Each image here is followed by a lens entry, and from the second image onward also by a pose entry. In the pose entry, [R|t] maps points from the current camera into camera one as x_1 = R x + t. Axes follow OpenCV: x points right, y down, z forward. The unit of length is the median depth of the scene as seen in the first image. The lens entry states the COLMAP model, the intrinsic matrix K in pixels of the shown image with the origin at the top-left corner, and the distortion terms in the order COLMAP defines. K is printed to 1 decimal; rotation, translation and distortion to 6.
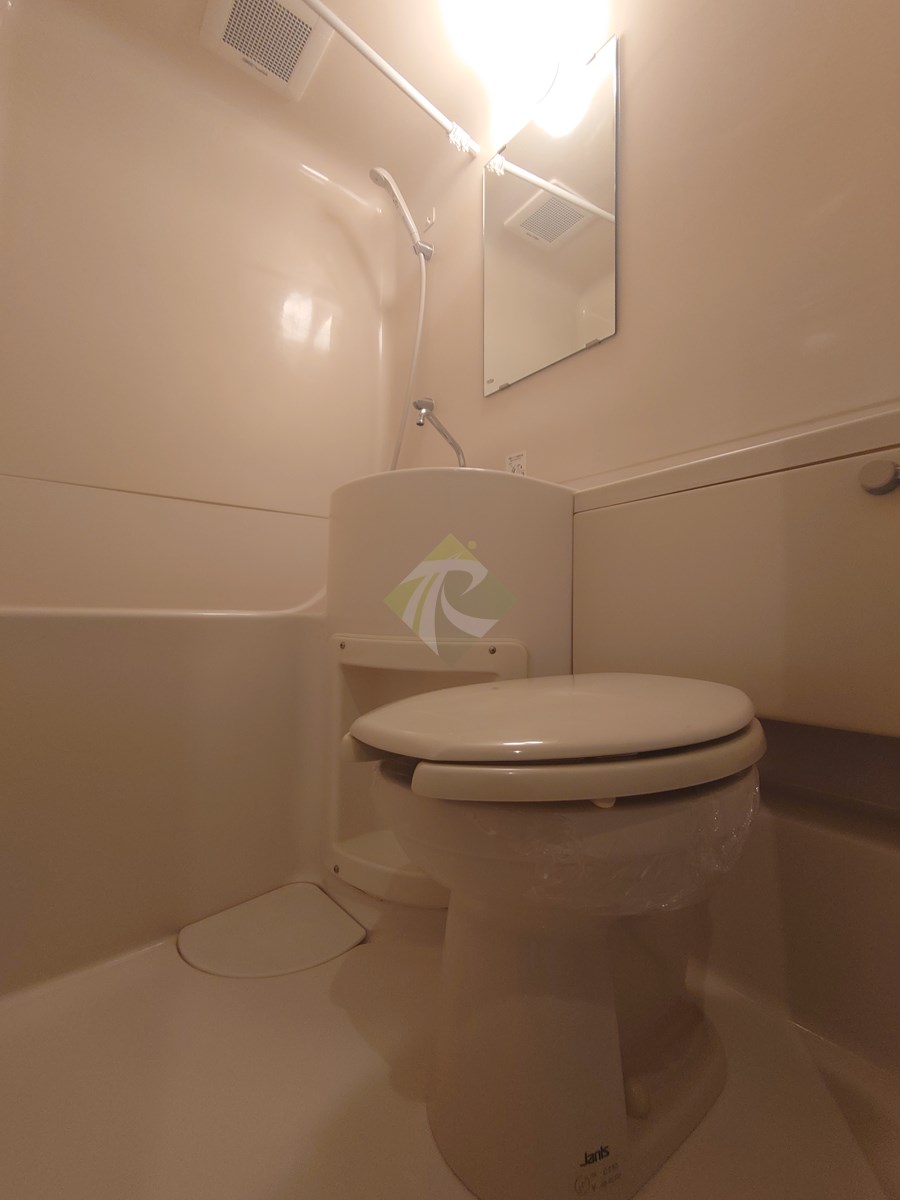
lens RADIAL K [[518.8, 0, 450.9], [0, 518.8, 596.4], [0, 0, 1]] dist [0.003455, -0.000823]
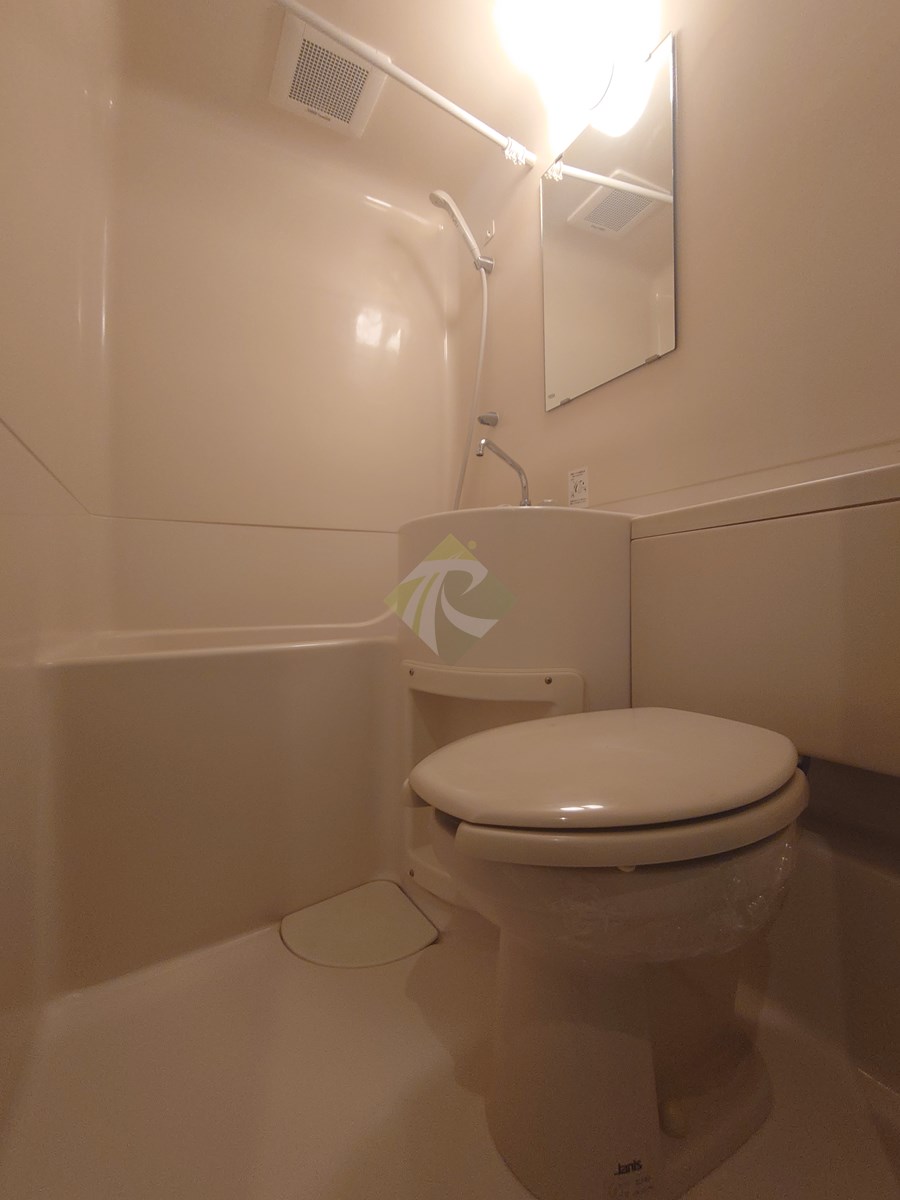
lens RADIAL K [[518.8, 0, 452.5], [0, 518.8, 594.8], [0, 0, 1]] dist [0.003455, -0.000823]
pose [[0.987548, -0.022931, -0.155636, 0.047126], [0.028678, 0.998983, 0.034780, -0.096741], [0.154680, -0.038810, 0.987202, -0.056069]]
